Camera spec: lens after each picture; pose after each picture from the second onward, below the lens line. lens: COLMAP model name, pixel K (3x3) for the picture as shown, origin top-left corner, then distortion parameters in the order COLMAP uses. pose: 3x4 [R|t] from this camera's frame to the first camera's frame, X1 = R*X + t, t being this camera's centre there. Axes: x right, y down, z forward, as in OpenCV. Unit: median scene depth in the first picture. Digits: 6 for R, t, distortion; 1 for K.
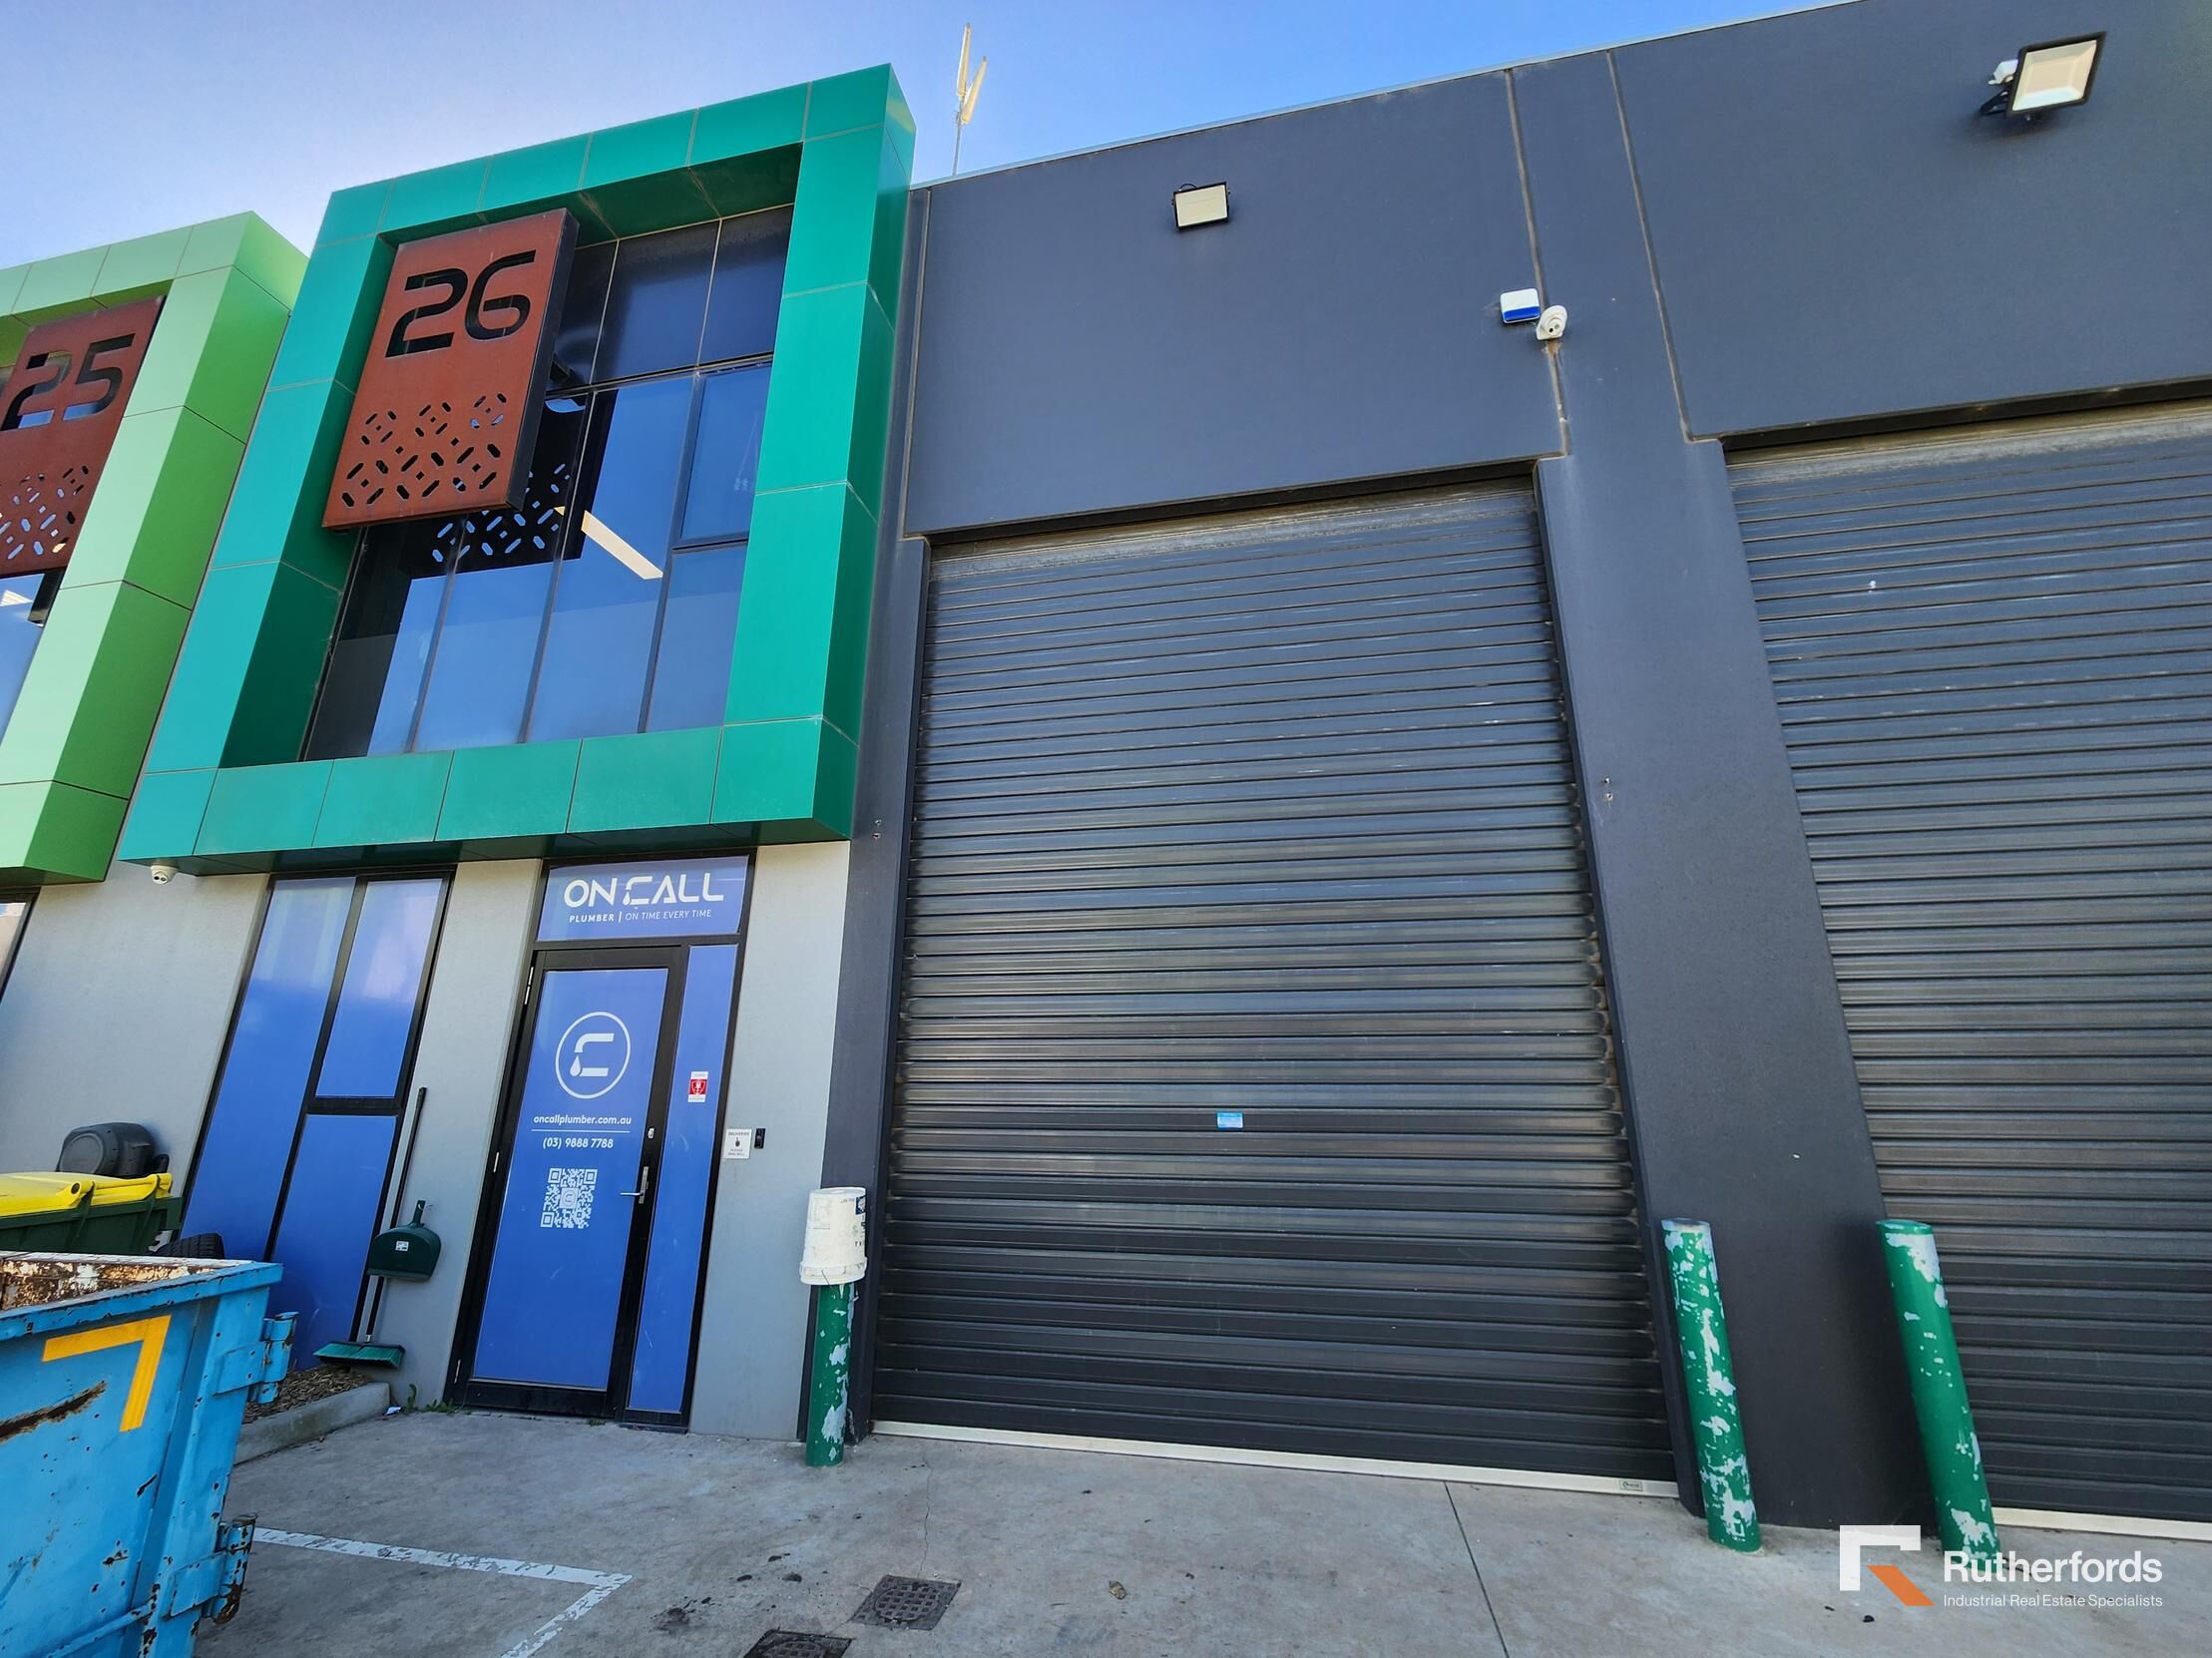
lens RADIAL K [[897.9, 0, 1112.6], [0, 897.9, 837.1], [0, 0, 1]] dist [0.000505, -0.000998]
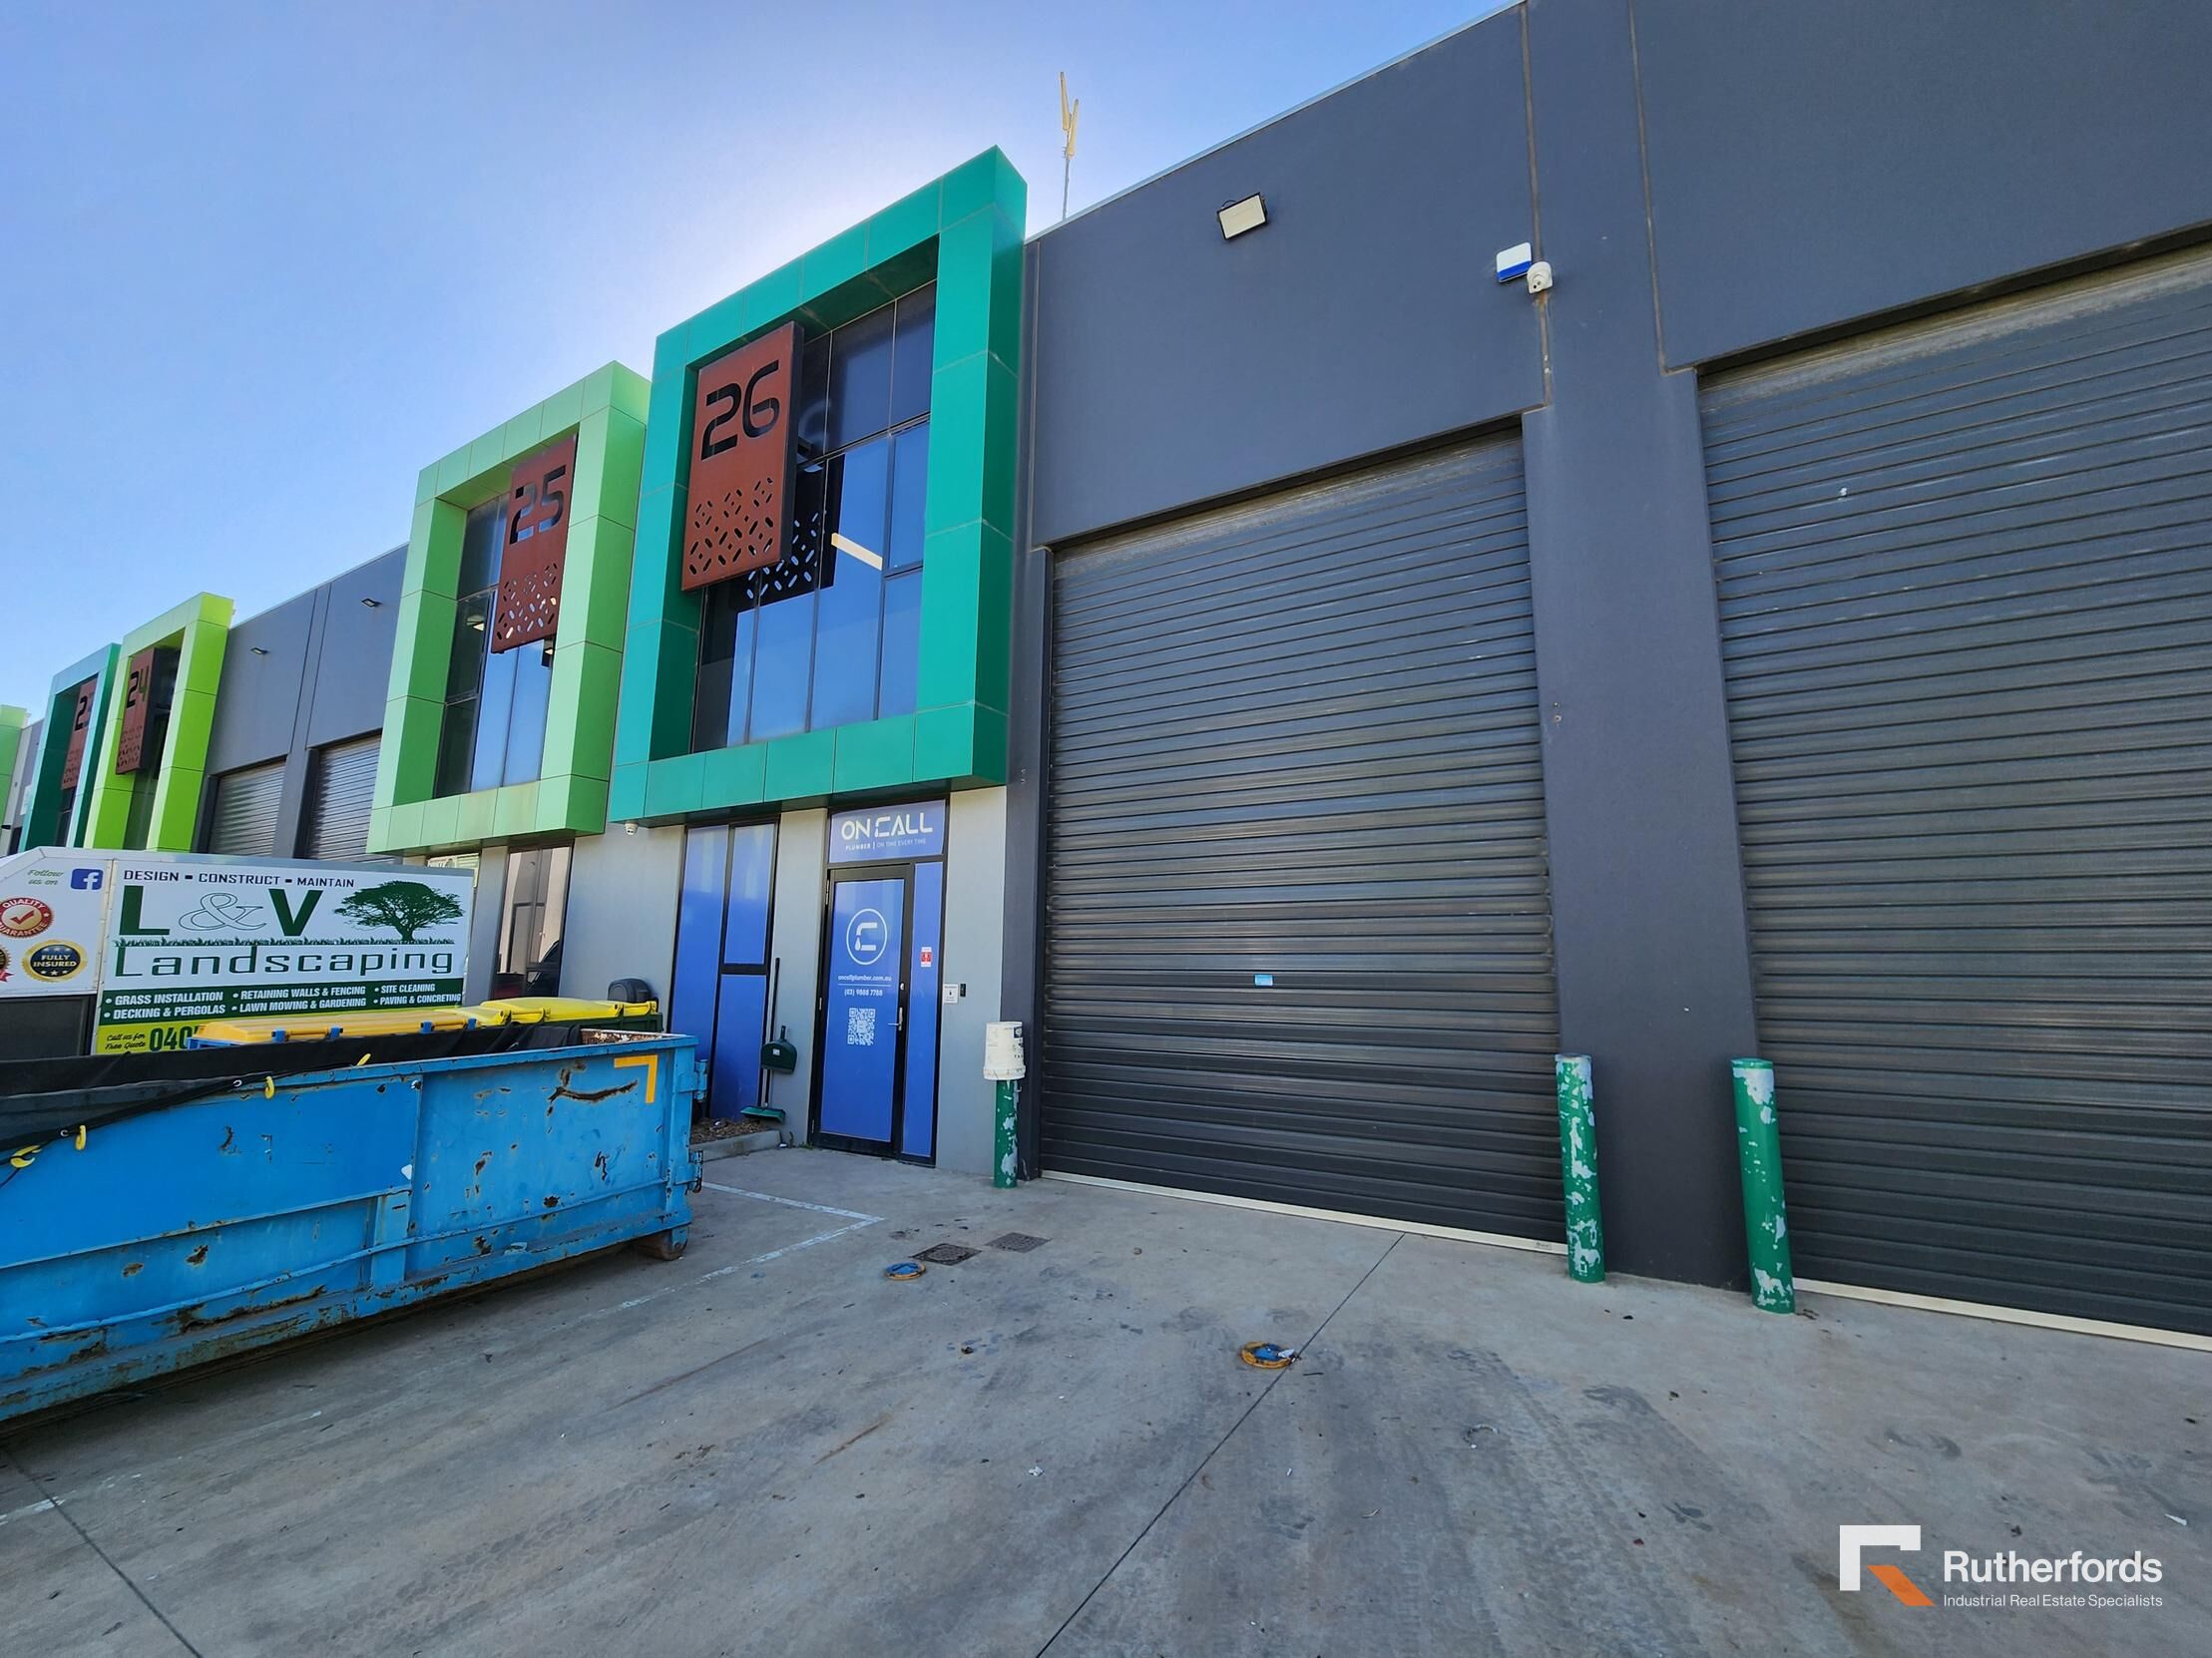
lens RADIAL K [[895.4, 0, 1115.1], [0, 895.4, 832.2], [0, 0, 1]] dist [-0.001819, -0.000171]
pose [[0.946236, -0.044839, -0.320356, 0.321317], [0.083886, 0.990480, 0.109143, -0.064383], [0.312412, -0.130149, 0.940989, -0.278999]]
